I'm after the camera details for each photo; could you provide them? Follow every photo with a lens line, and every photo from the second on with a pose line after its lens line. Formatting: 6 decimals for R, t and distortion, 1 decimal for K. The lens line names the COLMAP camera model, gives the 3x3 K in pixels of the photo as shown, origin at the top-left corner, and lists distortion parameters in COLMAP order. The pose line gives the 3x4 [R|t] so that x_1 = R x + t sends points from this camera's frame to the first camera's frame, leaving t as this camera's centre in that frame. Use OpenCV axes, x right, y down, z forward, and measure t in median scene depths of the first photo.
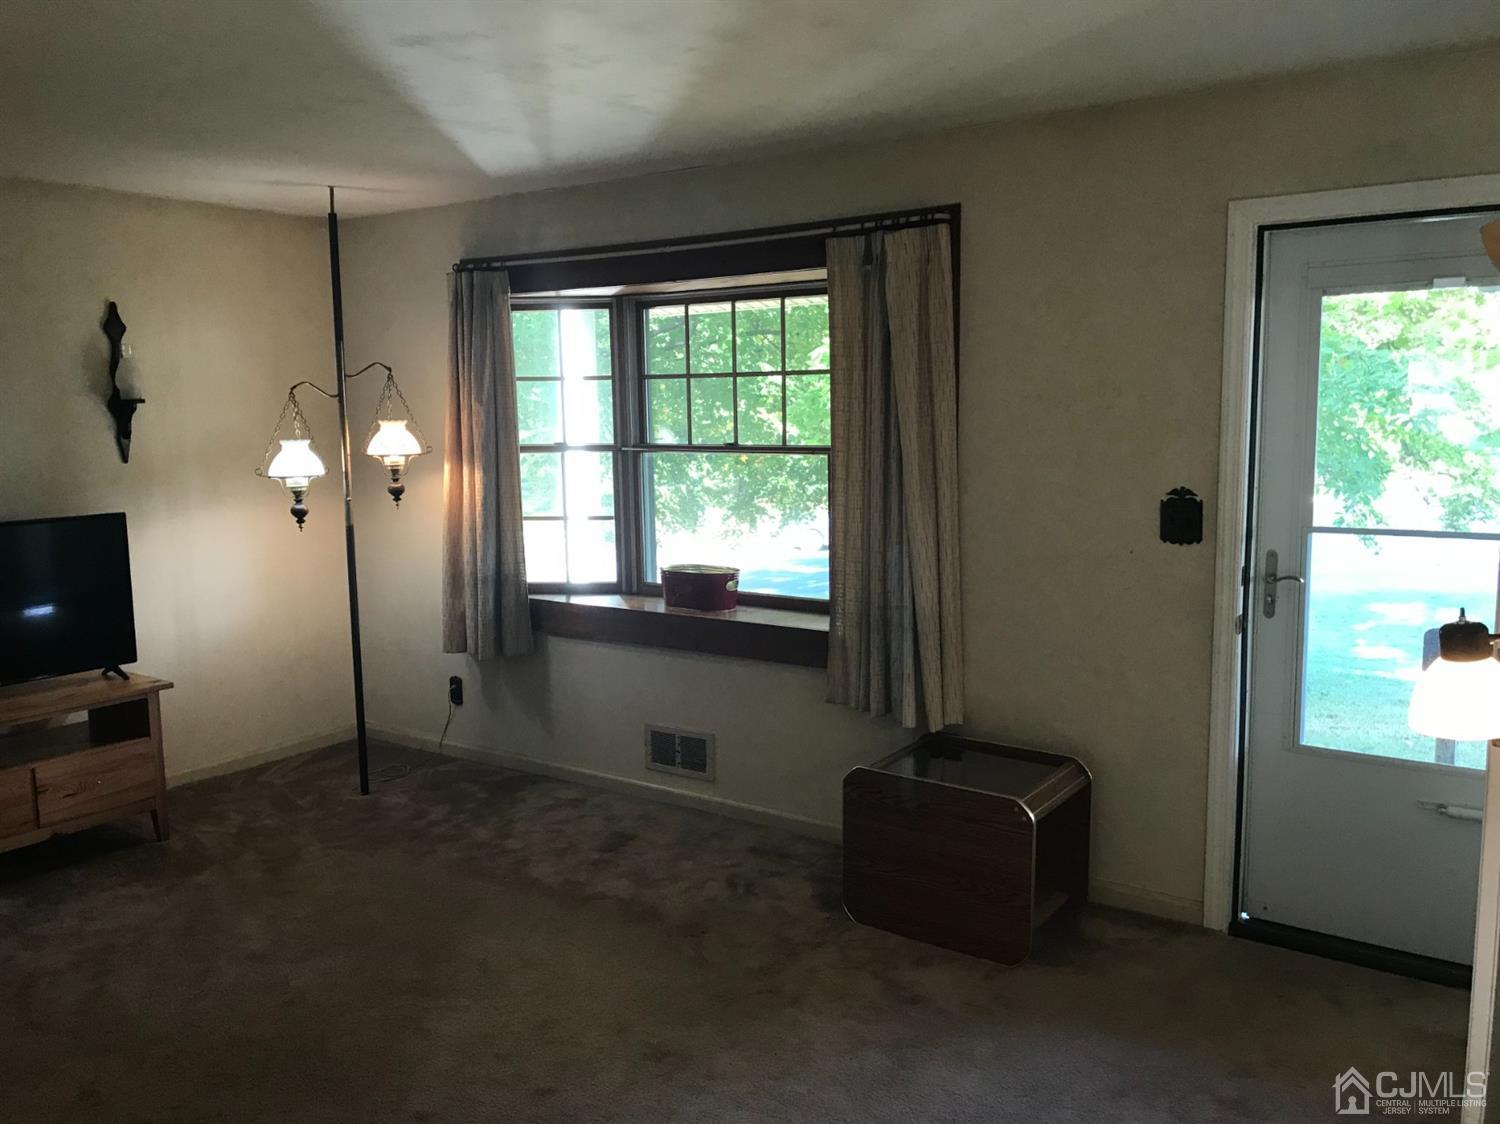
lens RADIAL K [[1231.1, 0, 741.5], [0, 1231.1, 564.4], [0, 0, 1]] dist [0.006465, -0.004194]
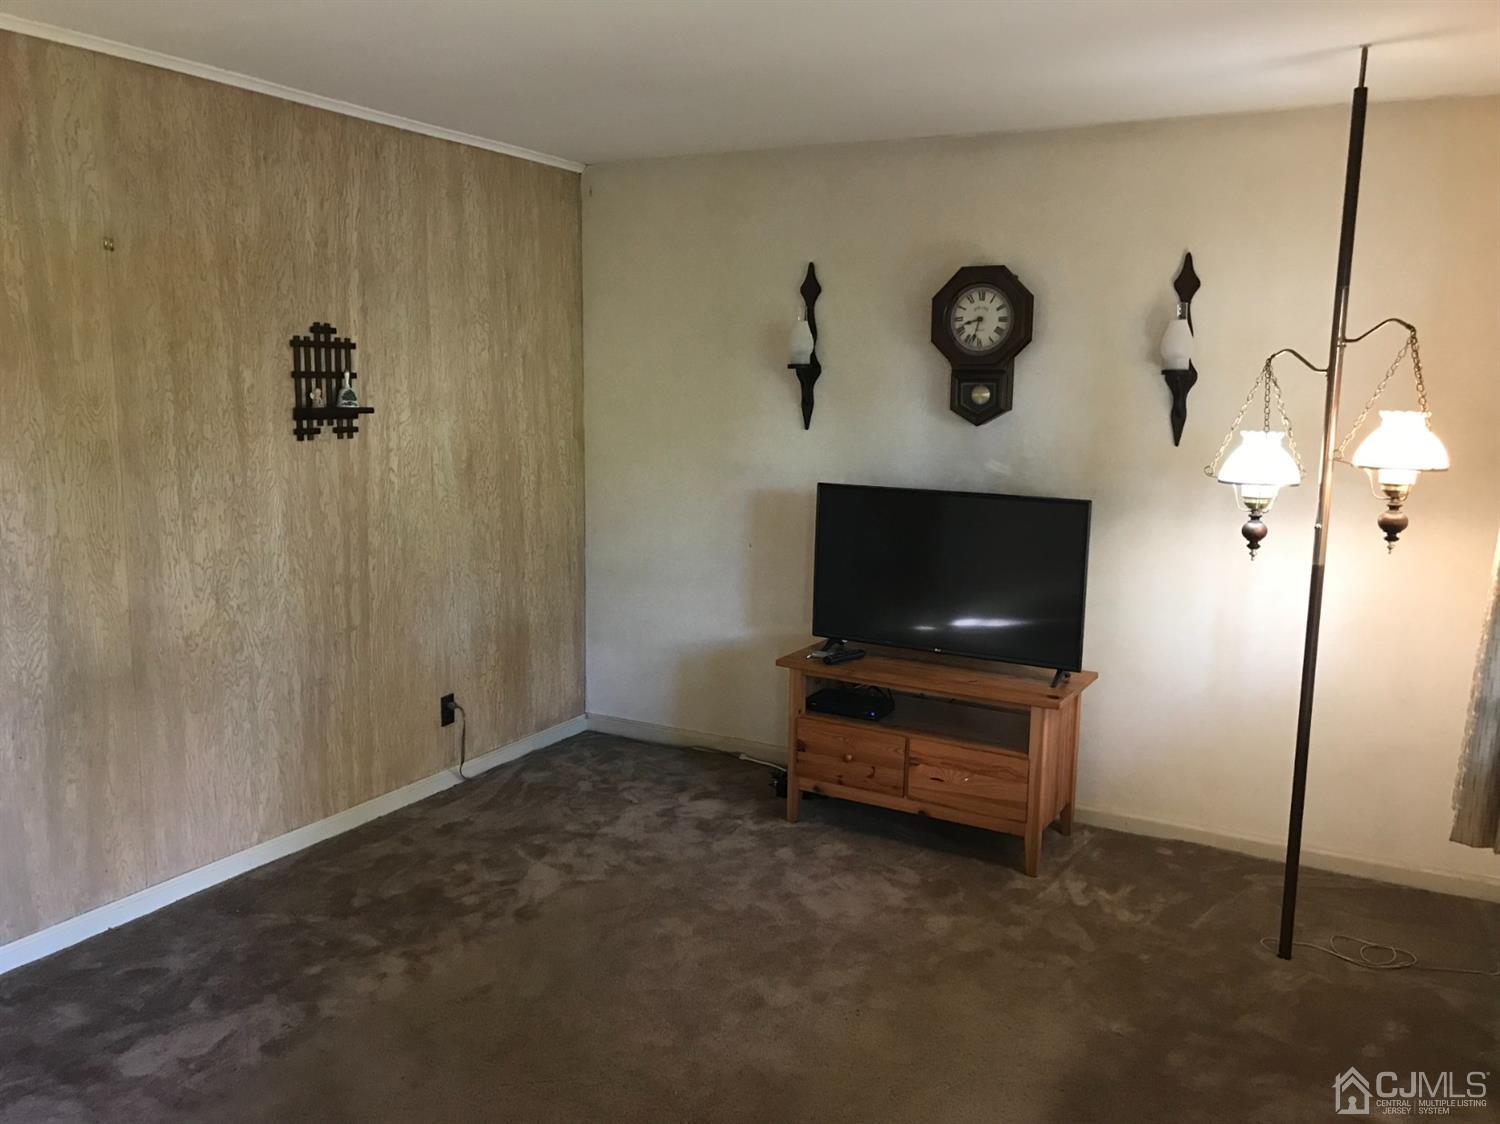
lens RADIAL K [[1207.7, 0, 750.7], [0, 1207.7, 562.9], [0, 0, 1]] dist [0.091008, -0.202162]
pose [[0.119671, 0.169524, -0.978233, 0.325685], [-0.153537, 0.976620, 0.150462, -0.094972], [0.980870, 0.132189, 0.142901, 0.674868]]
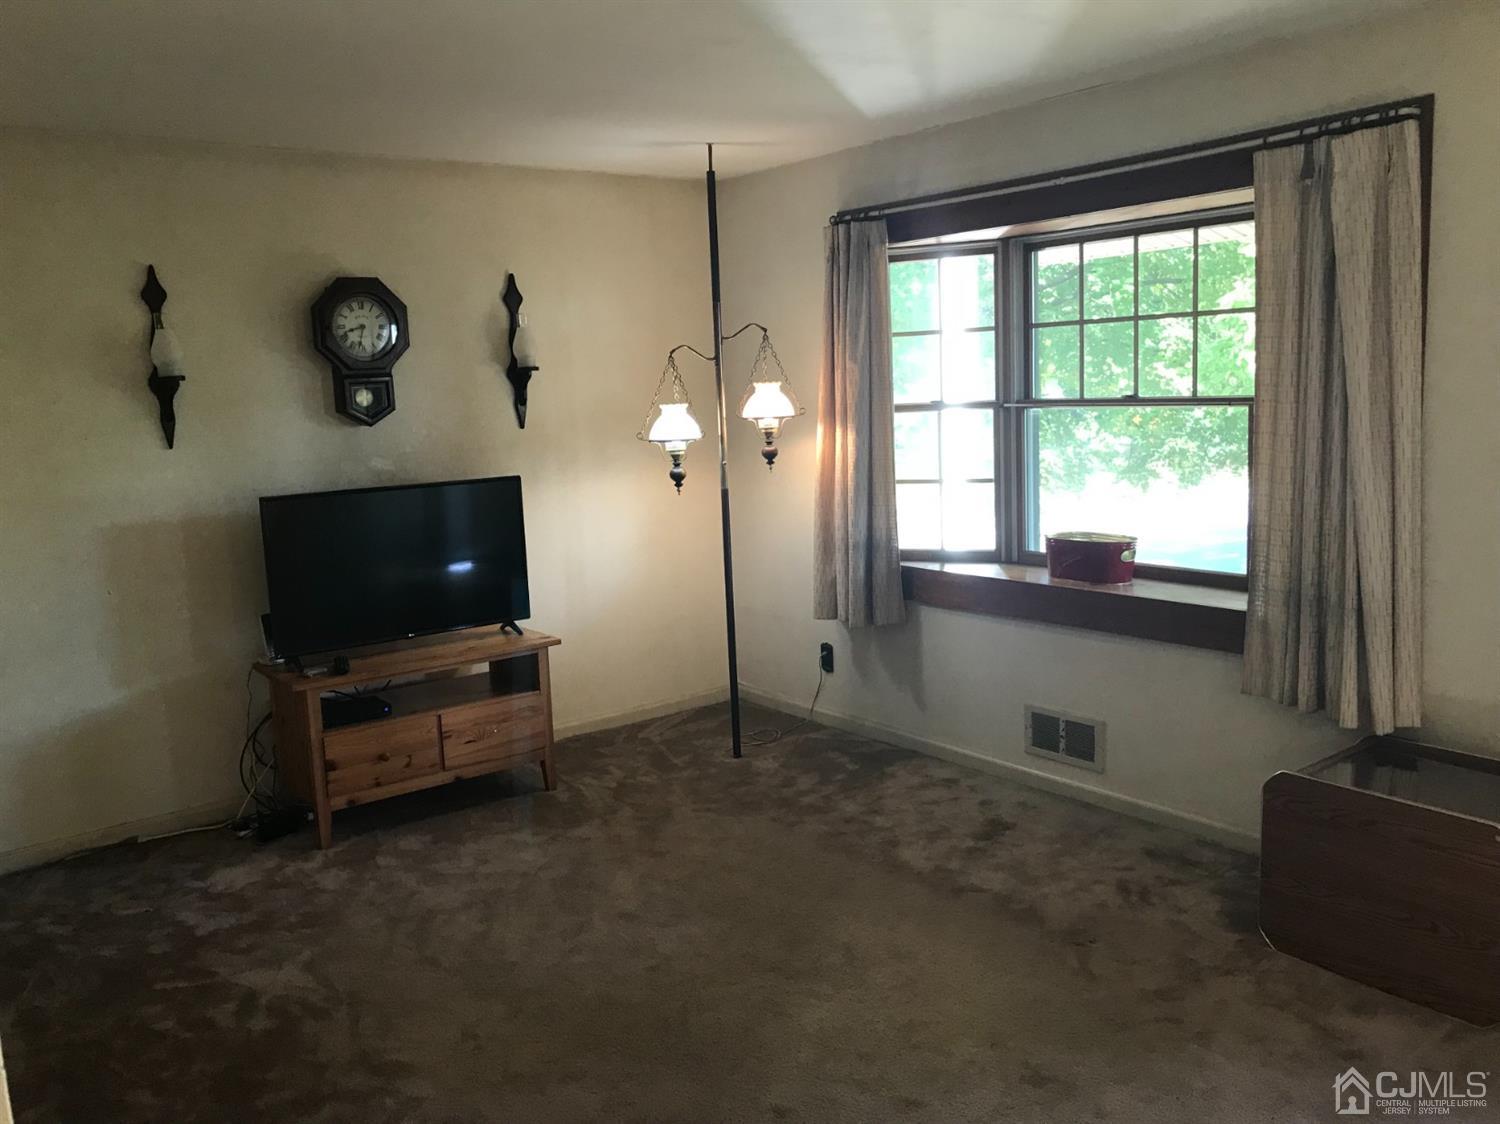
lens RADIAL K [[1231.4, 0, 737.2], [0, 1231.4, 556.5], [0, 0, 1]] dist [0.028810, -0.019457]
pose [[0.953746, 0.018118, -0.300067, -0.008795], [-0.012300, 0.999698, 0.021266, 0.002039], [0.300362, -0.016591, 0.953681, 0.056067]]
